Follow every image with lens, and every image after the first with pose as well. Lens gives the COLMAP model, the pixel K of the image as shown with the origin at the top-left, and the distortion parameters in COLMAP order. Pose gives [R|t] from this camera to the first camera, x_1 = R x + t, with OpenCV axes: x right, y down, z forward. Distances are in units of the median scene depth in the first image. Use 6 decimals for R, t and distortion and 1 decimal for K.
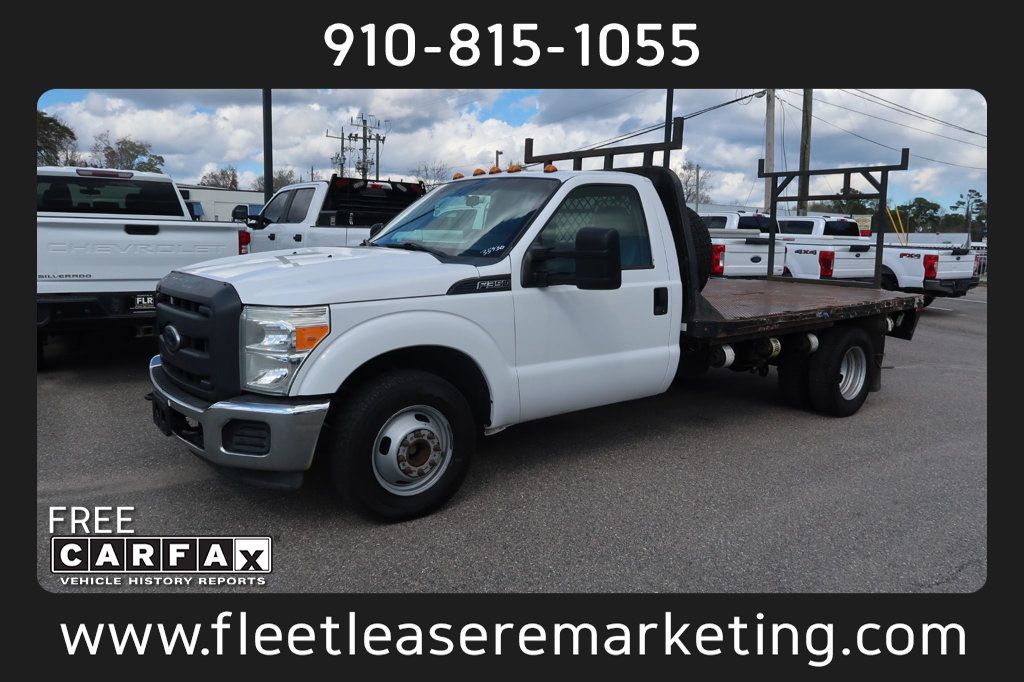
lens RADIAL K [[707.4, 0, 510.9], [0, 707.4, 341.3], [0, 0, 1]] dist [-0.020691, 0.000768]
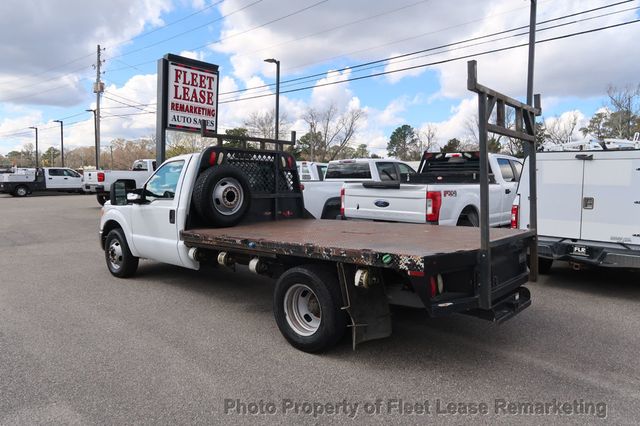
lens RADIAL K [[442.1, 0, 320.1], [0, 442.1, 213.3], [0, 0, 1]] dist [-0.020691, 0.000768]
pose [[0.180181, 0.048431, -0.982440, 0.510575], [-0.146306, 0.988996, 0.021921, -0.052313], [0.972692, 0.139787, 0.185284, 0.396602]]
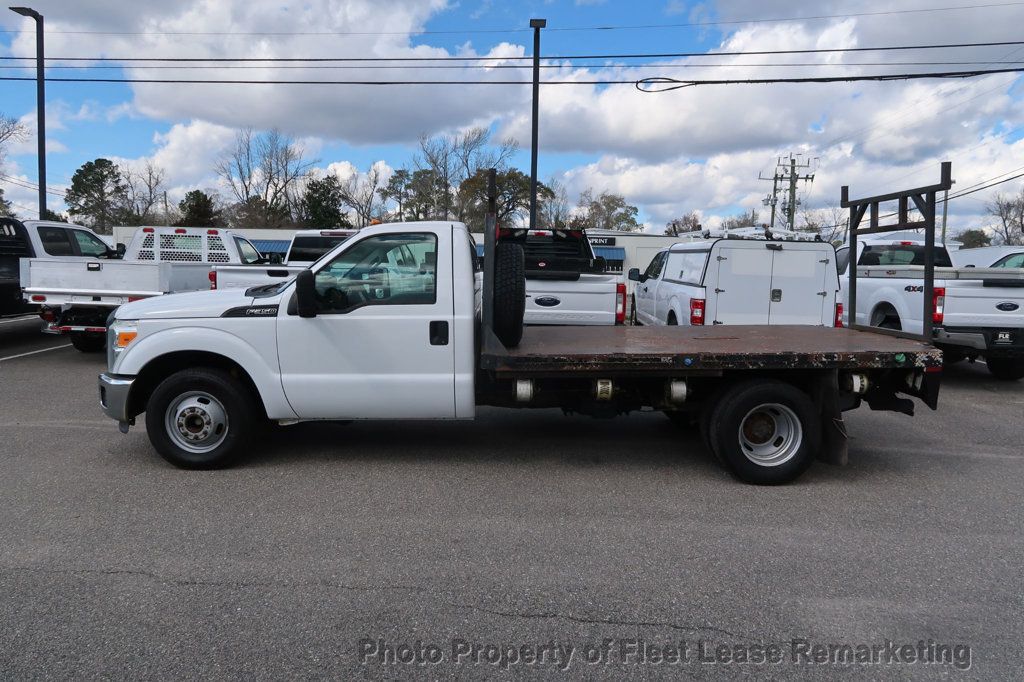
lens RADIAL K [[707.4, 0, 510.6], [0, 707.4, 342.3], [0, 0, 1]] dist [-0.020691, 0.000768]
pose [[0.798524, 0.051663, -0.599742, 0.332921], [-0.086214, 0.995854, -0.029005, -0.006498], [0.595758, 0.074867, 0.799667, 0.054714]]
